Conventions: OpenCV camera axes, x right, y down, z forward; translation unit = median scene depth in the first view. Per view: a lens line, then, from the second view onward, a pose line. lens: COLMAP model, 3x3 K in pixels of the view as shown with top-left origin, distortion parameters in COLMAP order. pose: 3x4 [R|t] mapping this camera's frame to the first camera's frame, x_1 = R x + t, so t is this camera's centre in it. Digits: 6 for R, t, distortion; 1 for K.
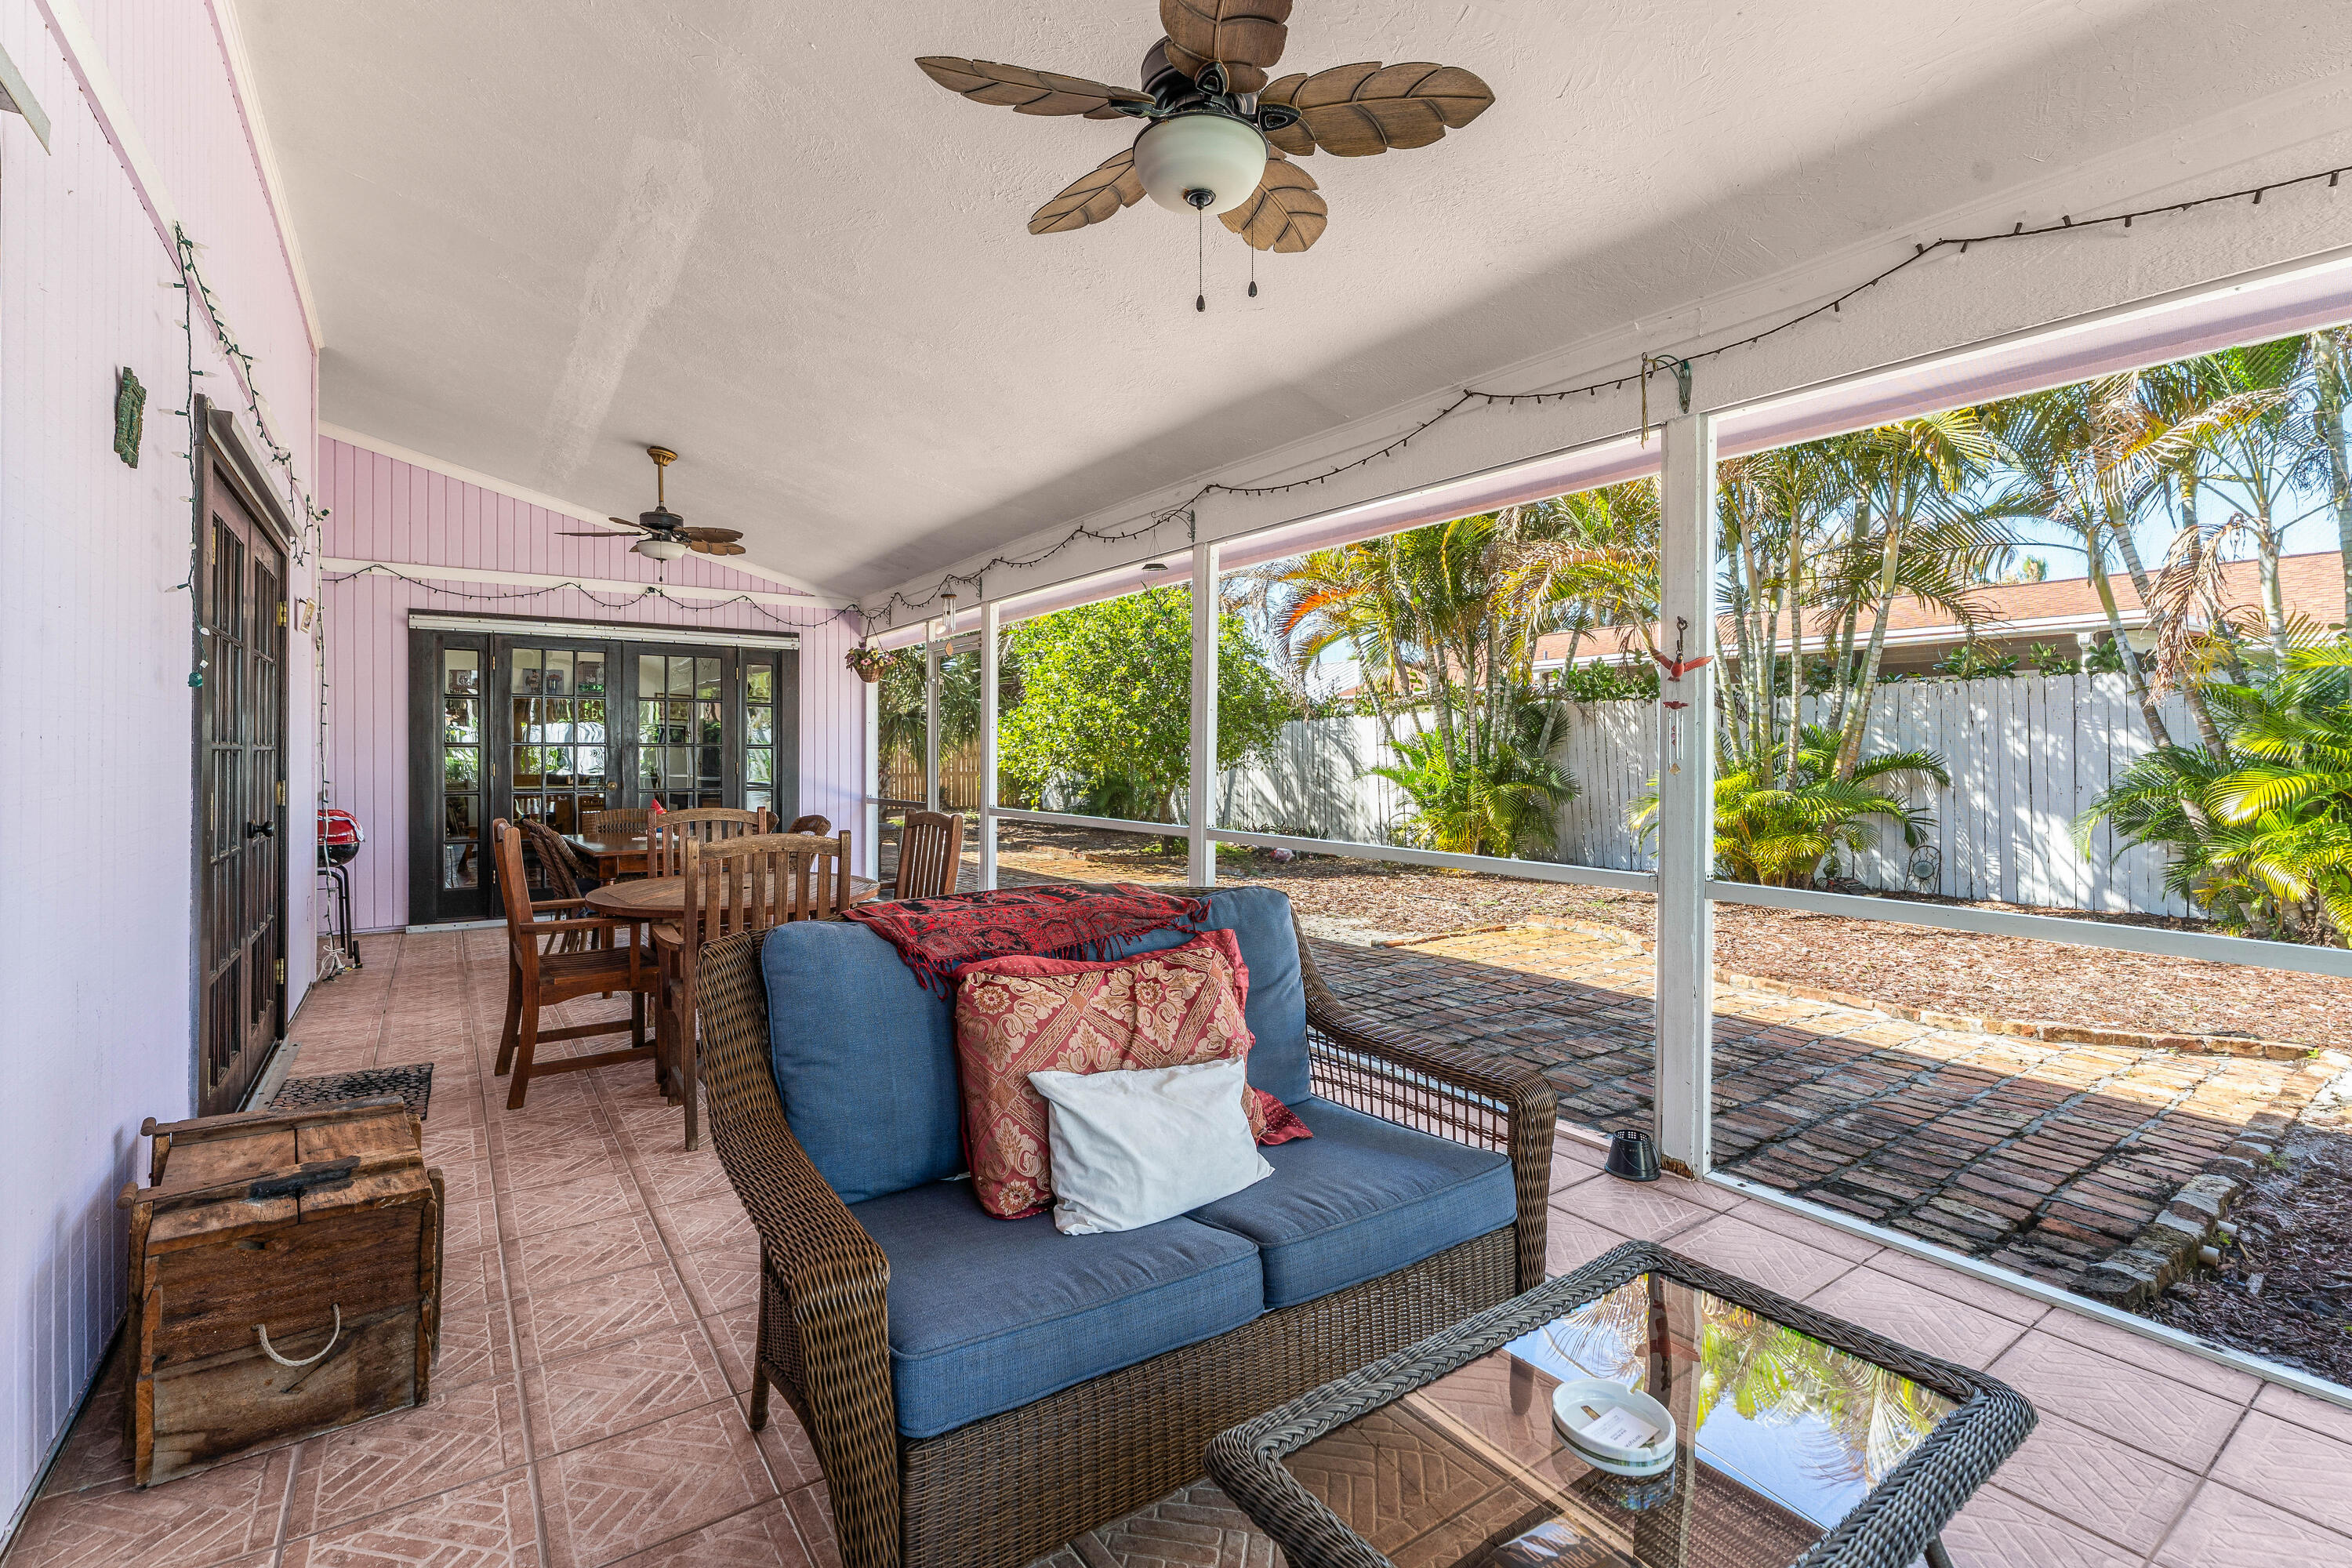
lens RADIAL K [[1053.2, 0, 1183.5], [0, 1053.2, 770.1], [0, 0, 1]] dist [-0.000231, 0.000632]
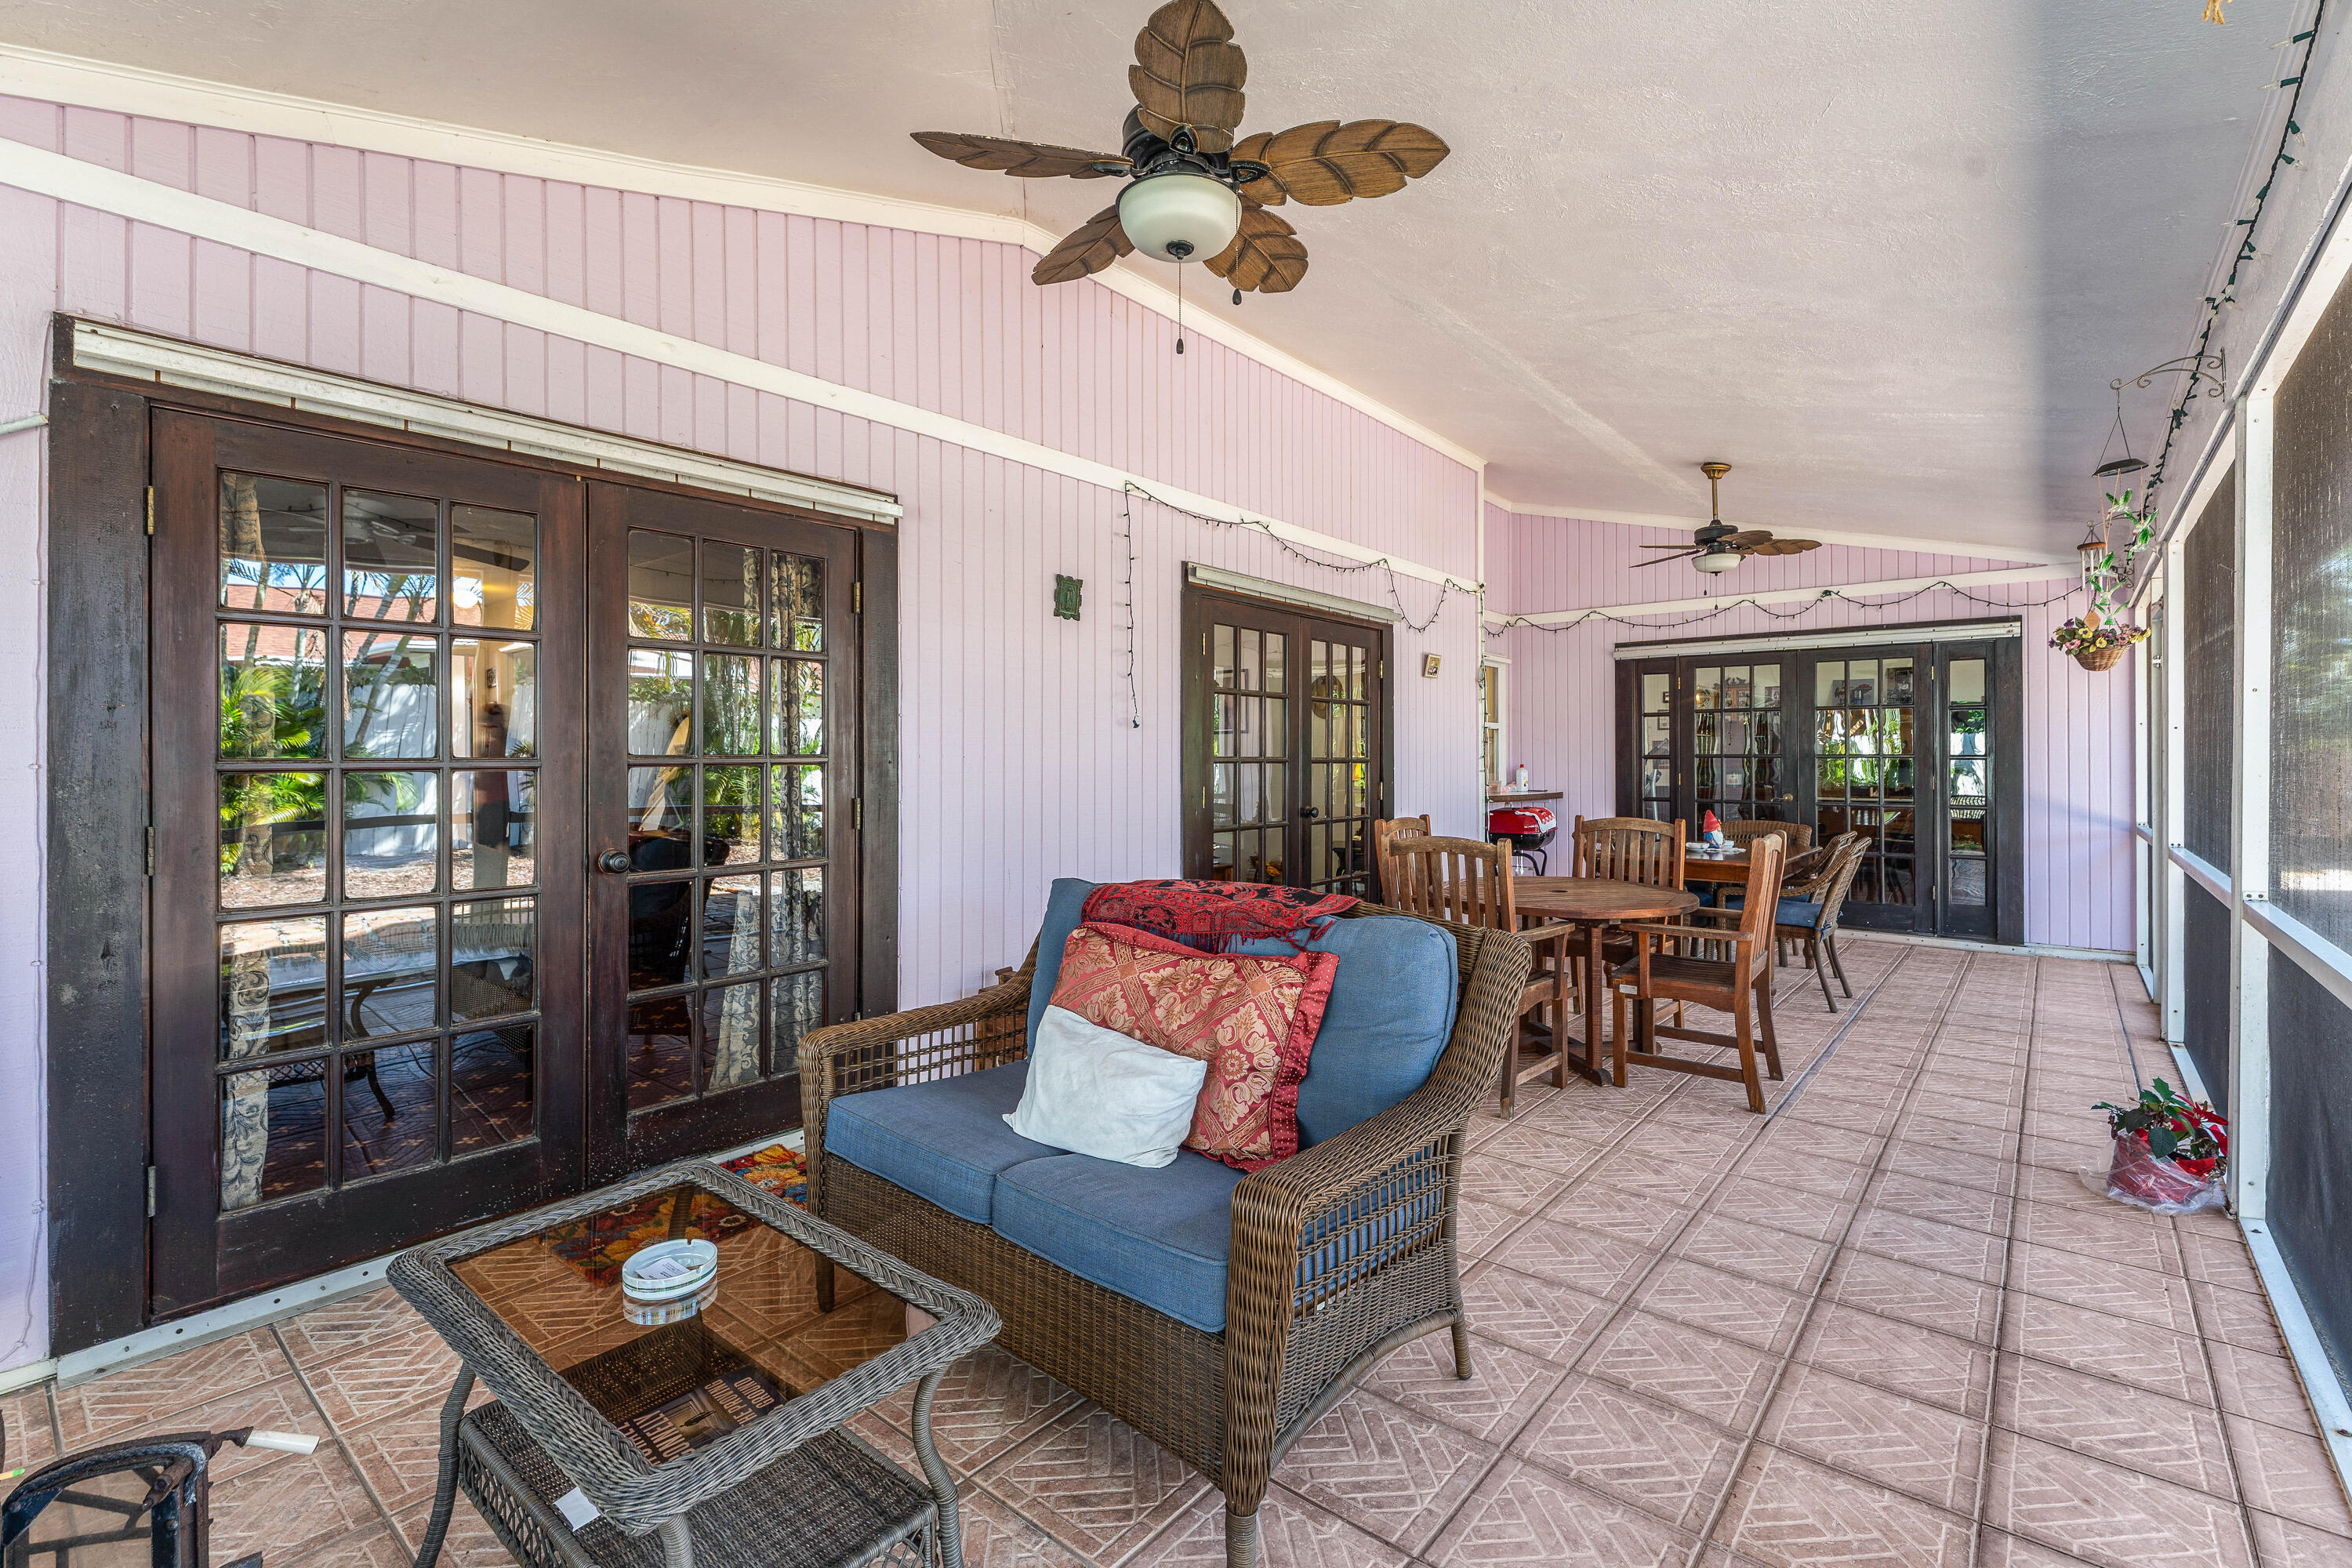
lens RADIAL K [[1053.2, 0, 1168.9], [0, 1053.2, 770.9], [0, 0, 1]] dist [-0.000231, 0.000632]
pose [[0.247353, 0.009390, -0.968880, 0.278390], [-0.019540, 0.999798, 0.004701, -0.003530], [0.968728, 0.017769, 0.247486, 0.193716]]
